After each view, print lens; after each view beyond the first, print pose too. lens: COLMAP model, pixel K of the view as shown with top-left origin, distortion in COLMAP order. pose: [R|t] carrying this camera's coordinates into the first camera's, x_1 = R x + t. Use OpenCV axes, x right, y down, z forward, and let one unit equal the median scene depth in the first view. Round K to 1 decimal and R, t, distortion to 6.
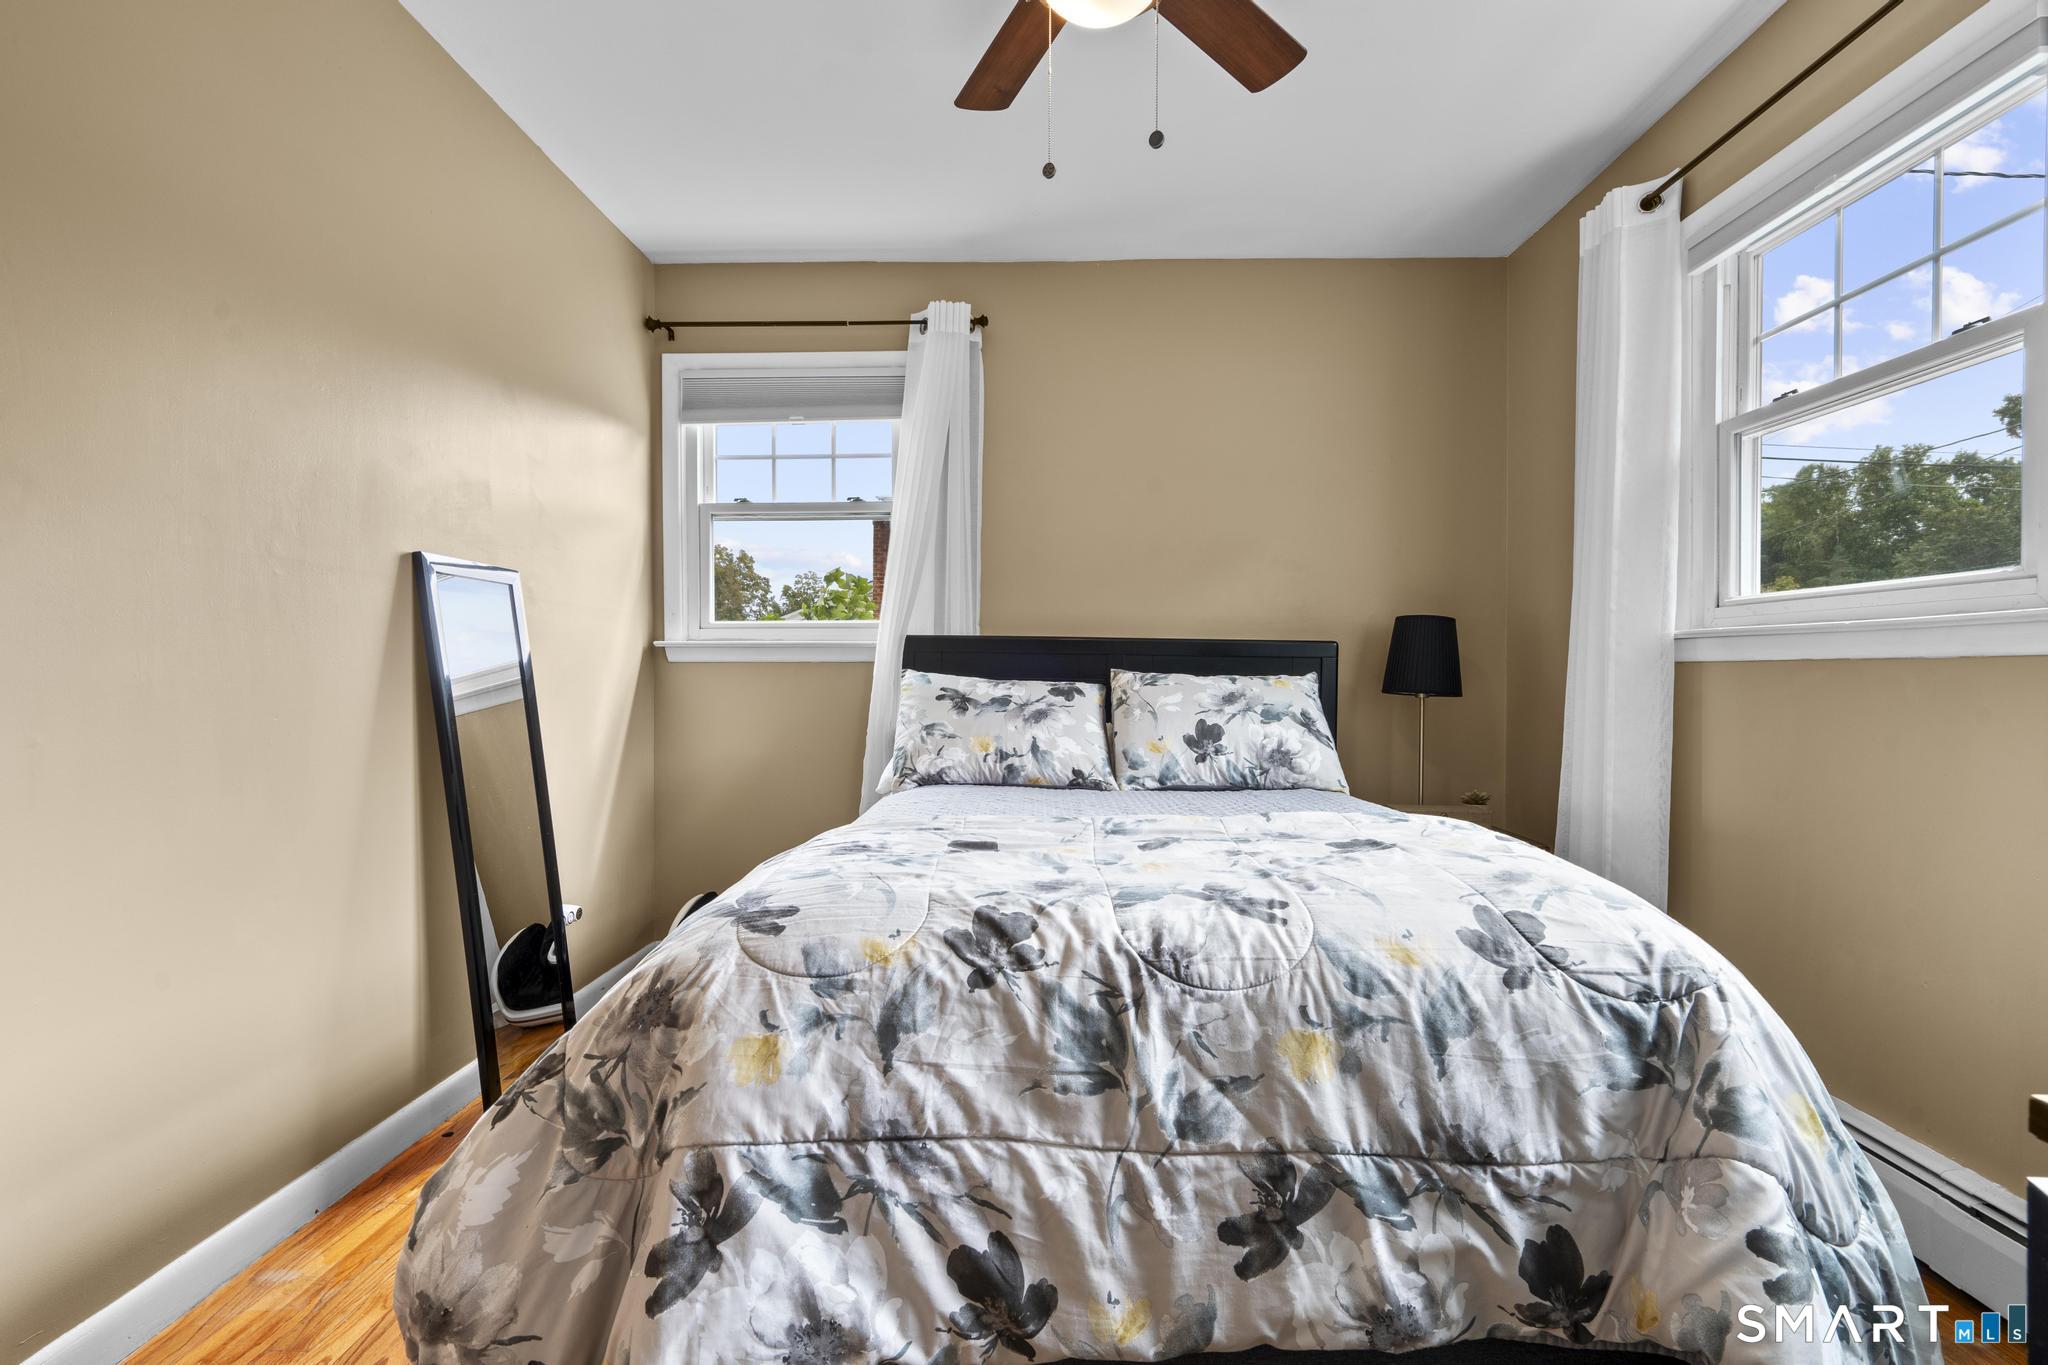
lens RADIAL K [[919.7, 0, 1025.4], [0, 919.7, 690.1], [0, 0, 1]] dist [-0.008075, 0.003861]
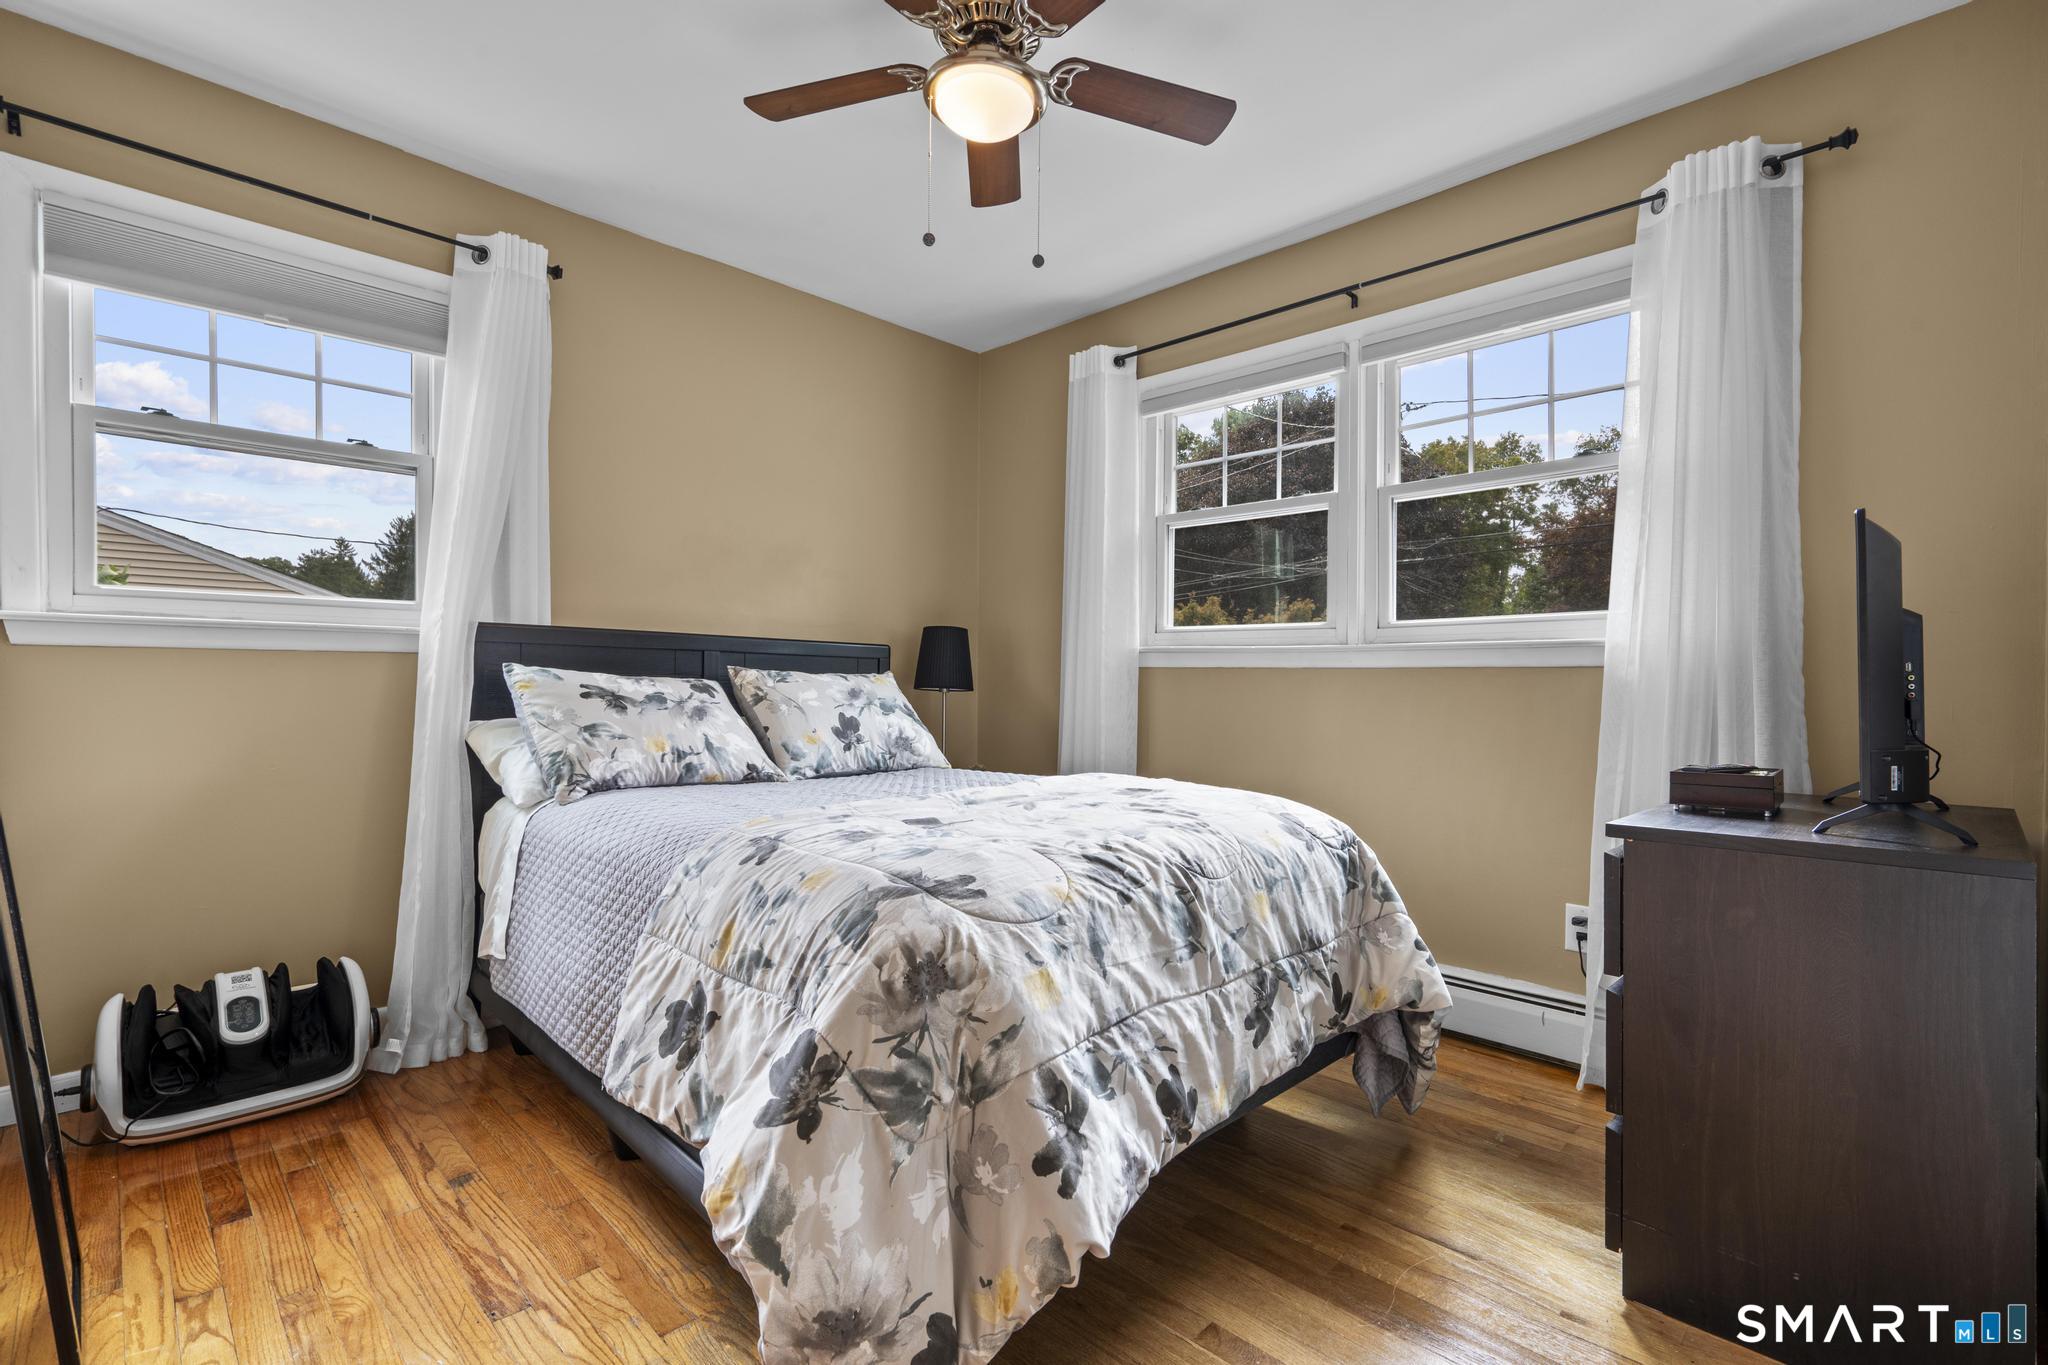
lens RADIAL K [[919.7, 0, 1034.5], [0, 919.7, 685.1], [0, 0, 1]] dist [-0.008075, 0.003861]
pose [[0.679338, -0.001528, 0.733824, -1.137692], [0.002330, 0.999997, -0.000075, -0.002238], [-0.733822, 0.001761, 0.679340, 0.168790]]
